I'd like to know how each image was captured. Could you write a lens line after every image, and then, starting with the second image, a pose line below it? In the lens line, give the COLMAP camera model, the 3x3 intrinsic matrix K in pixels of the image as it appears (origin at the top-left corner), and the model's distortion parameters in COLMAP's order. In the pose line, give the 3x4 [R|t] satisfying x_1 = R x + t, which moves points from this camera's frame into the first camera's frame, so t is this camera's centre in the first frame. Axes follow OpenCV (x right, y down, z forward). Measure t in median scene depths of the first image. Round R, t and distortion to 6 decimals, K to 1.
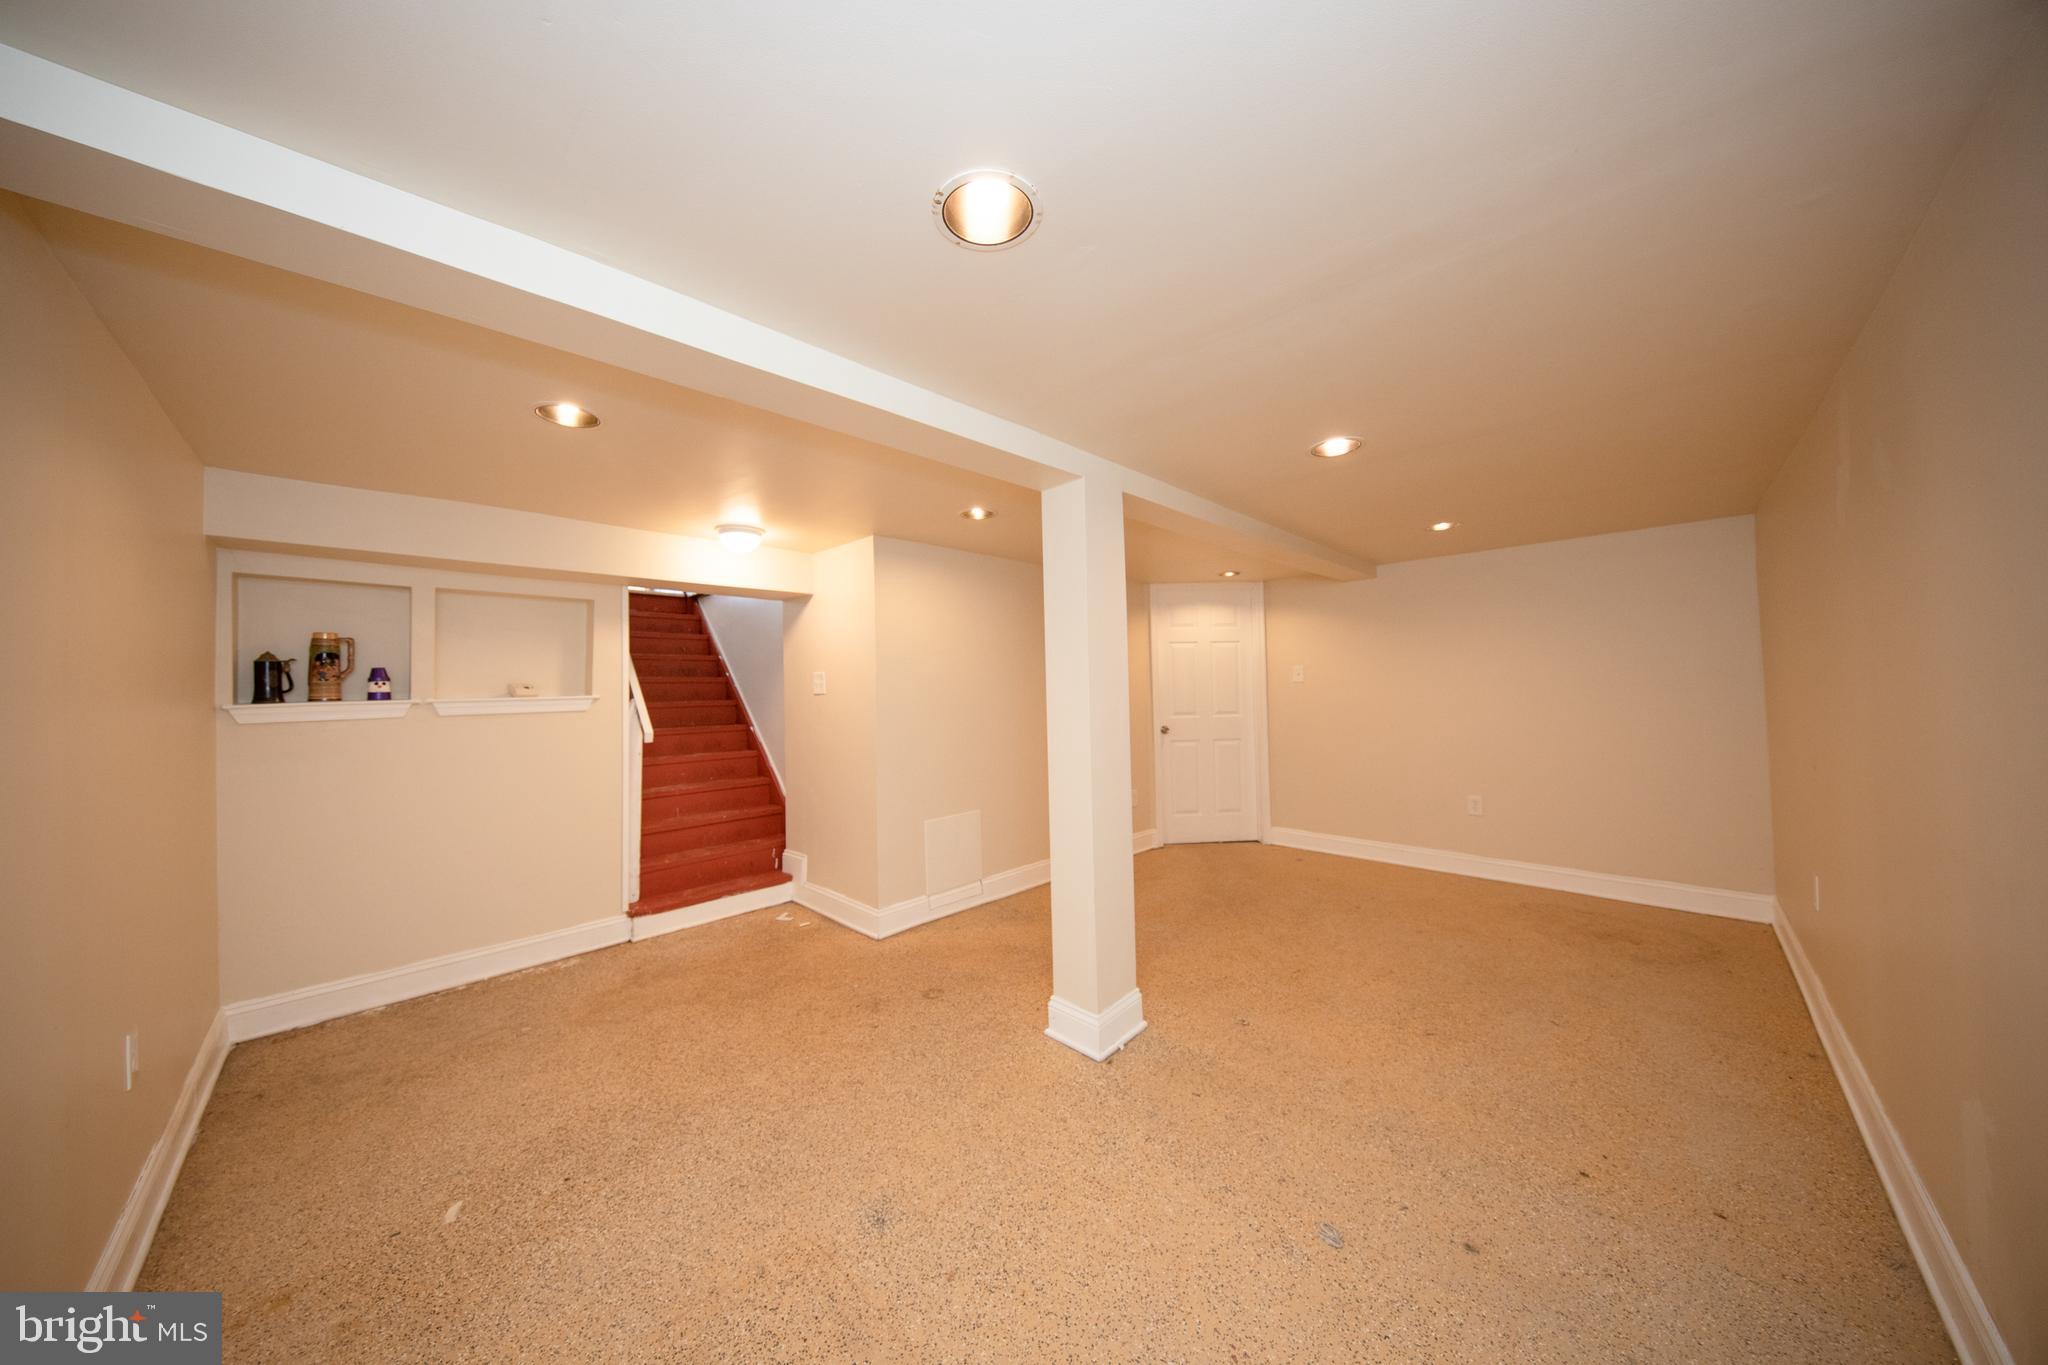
lens RADIAL K [[646.9, 0, 1010.7], [0, 646.9, 673.7], [0, 0, 1]] dist [-0.000813, -0.000071]
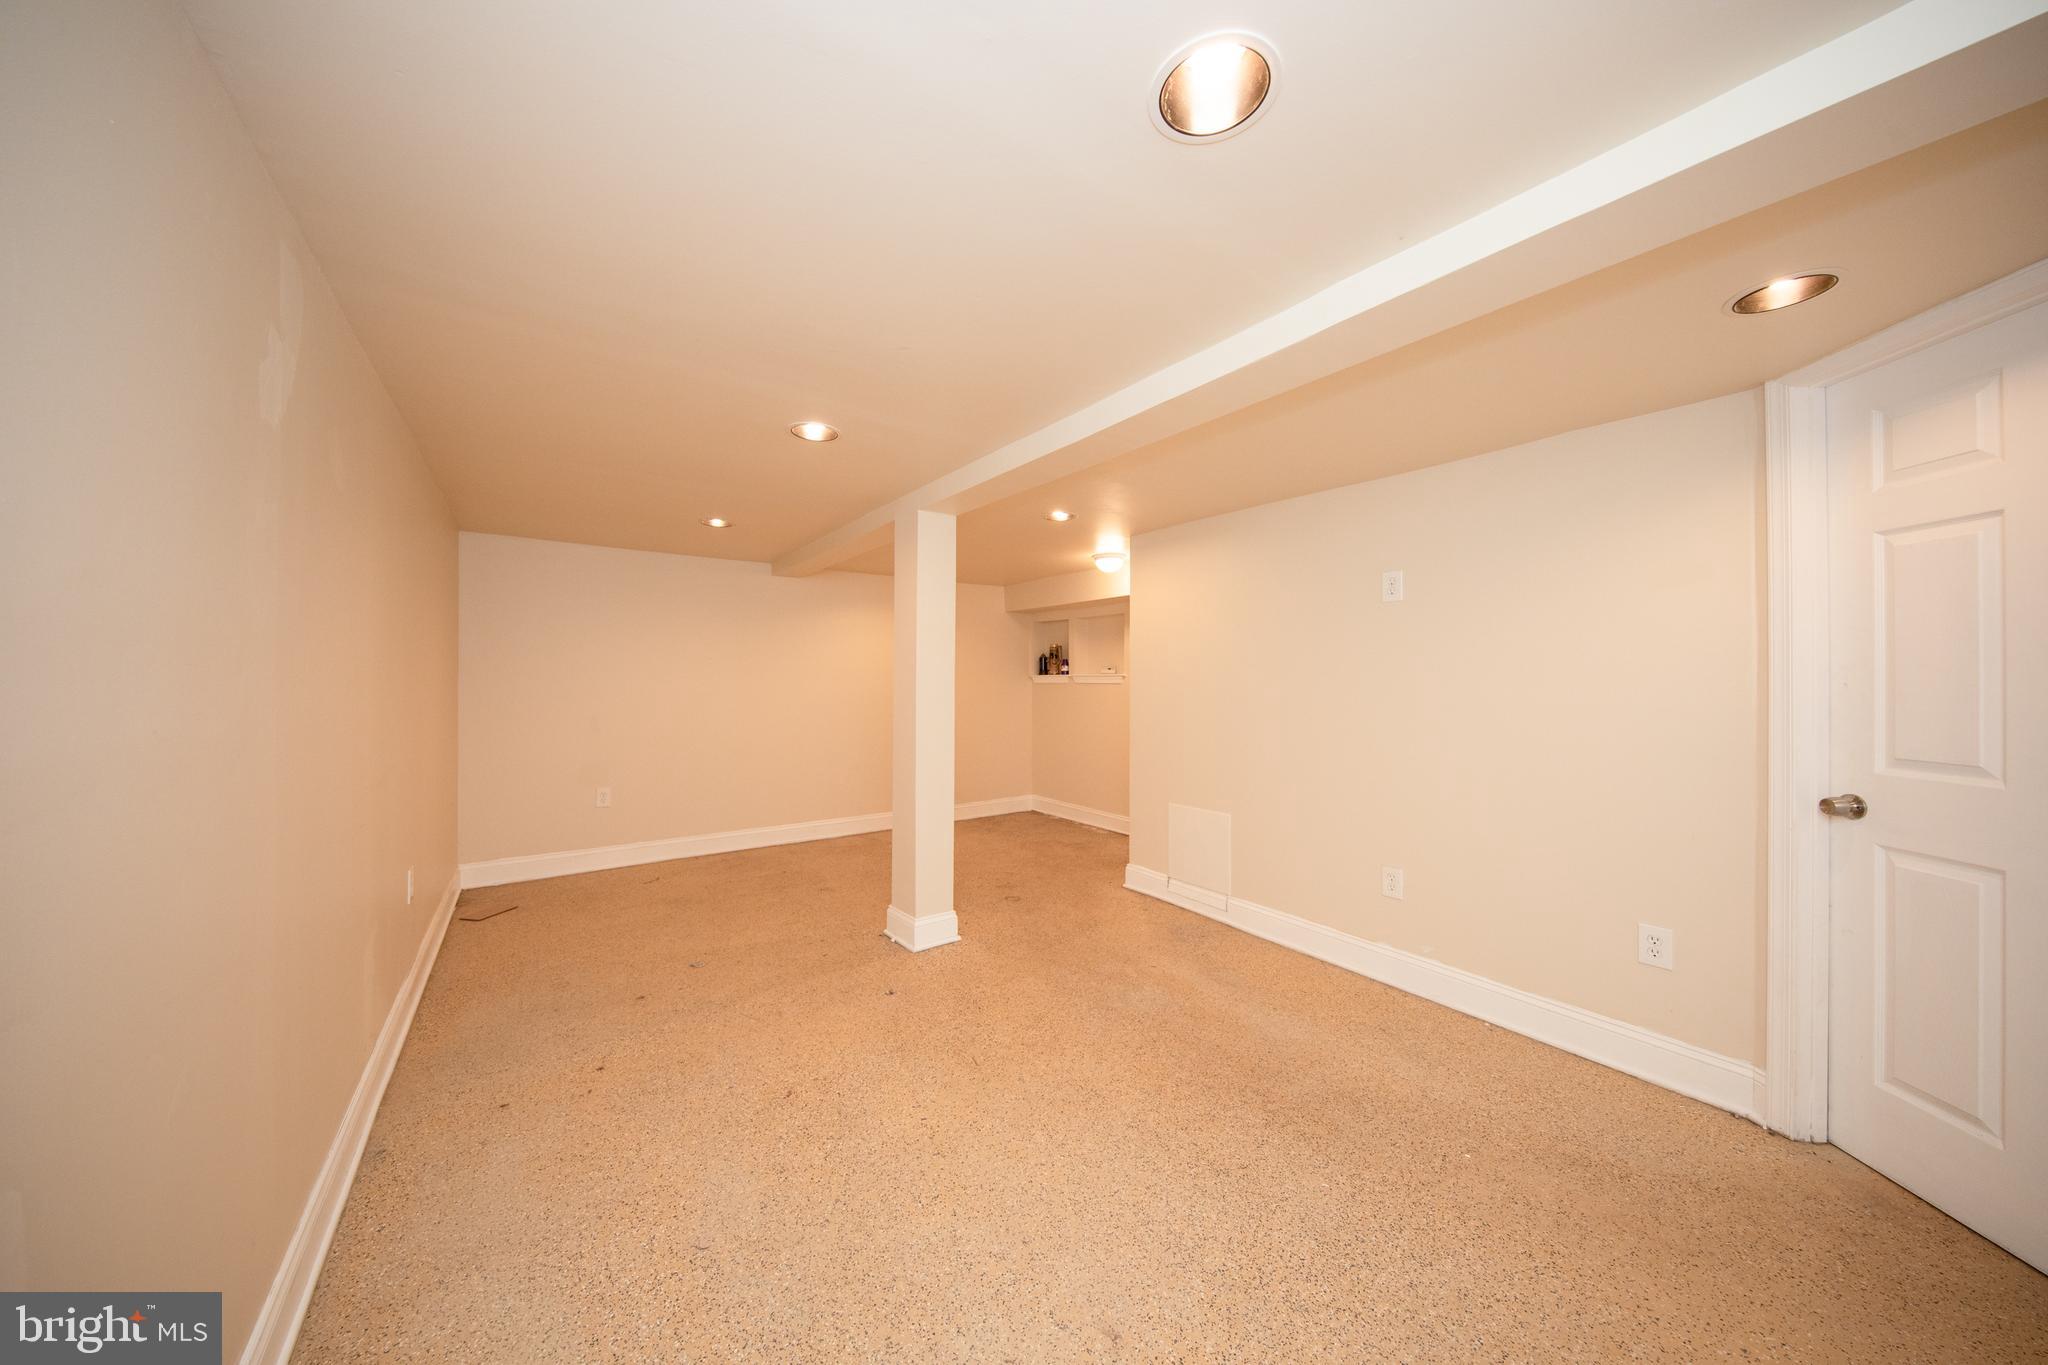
lens RADIAL K [[675.3, 0, 1014.0], [0, 675.3, 686.6], [0, 0, 1]] dist [0.013736, -0.000042]
pose [[-0.171728, 0.031332, -0.984646, 1.304347], [0.020818, 0.999386, 0.028171, 0.016072], [0.984924, -0.015661, -0.172275, 1.306701]]
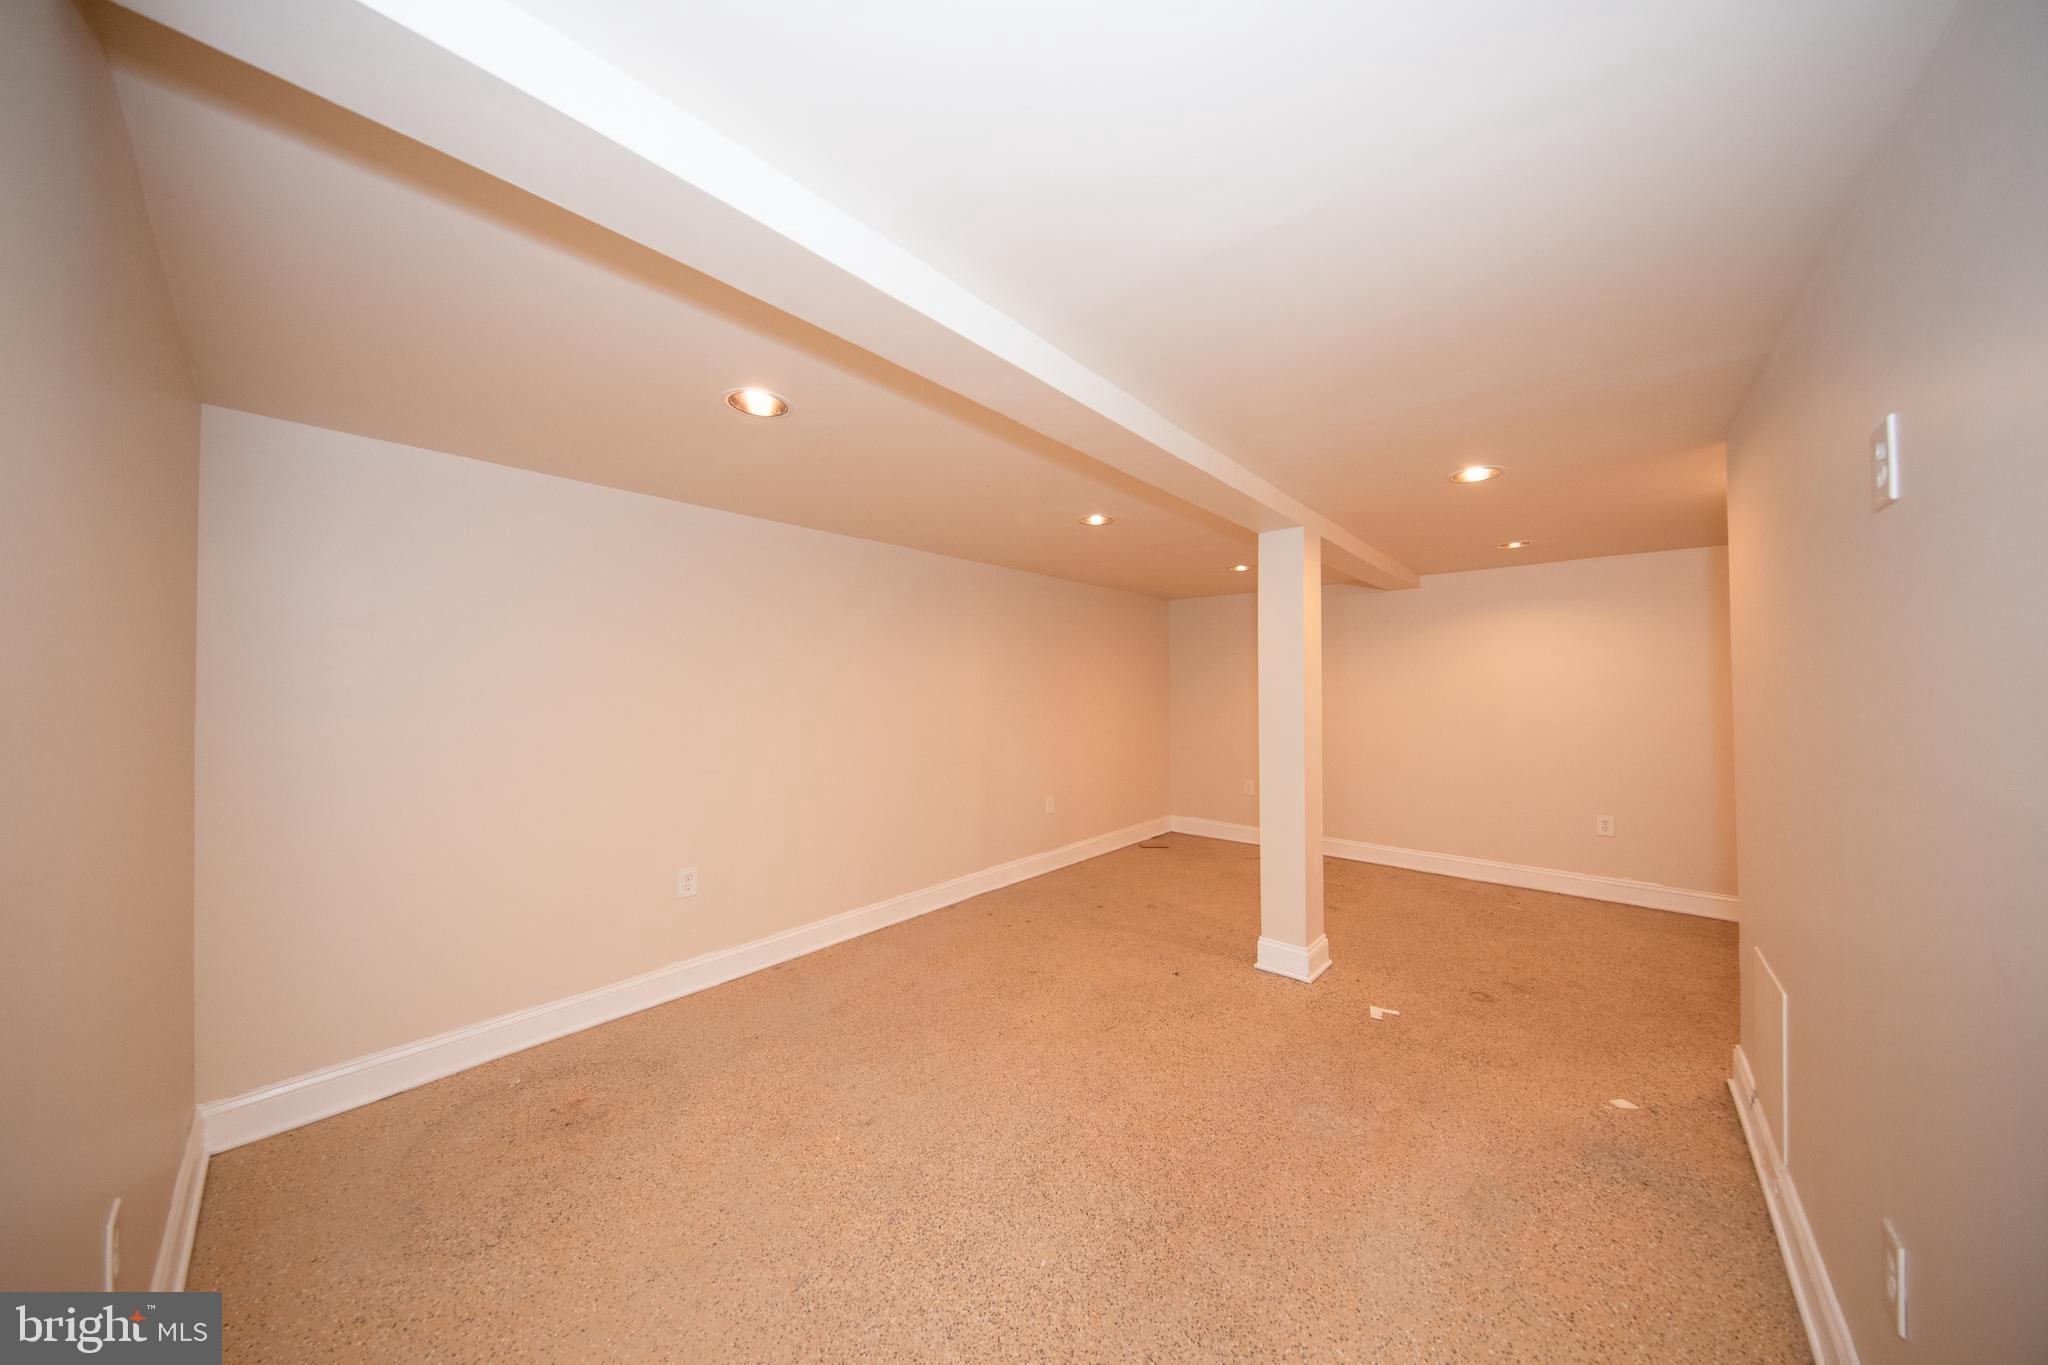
lens RADIAL K [[646.9, 0, 1019.0], [0, 646.9, 684.9], [0, 0, 1]] dist [-0.000813, -0.000071]
pose [[-0.998691, 0.019916, -0.047110, 0.657681], [0.021427, 0.999265, -0.031798, 0.034906], [0.046442, -0.032766, -0.998383, 2.058273]]
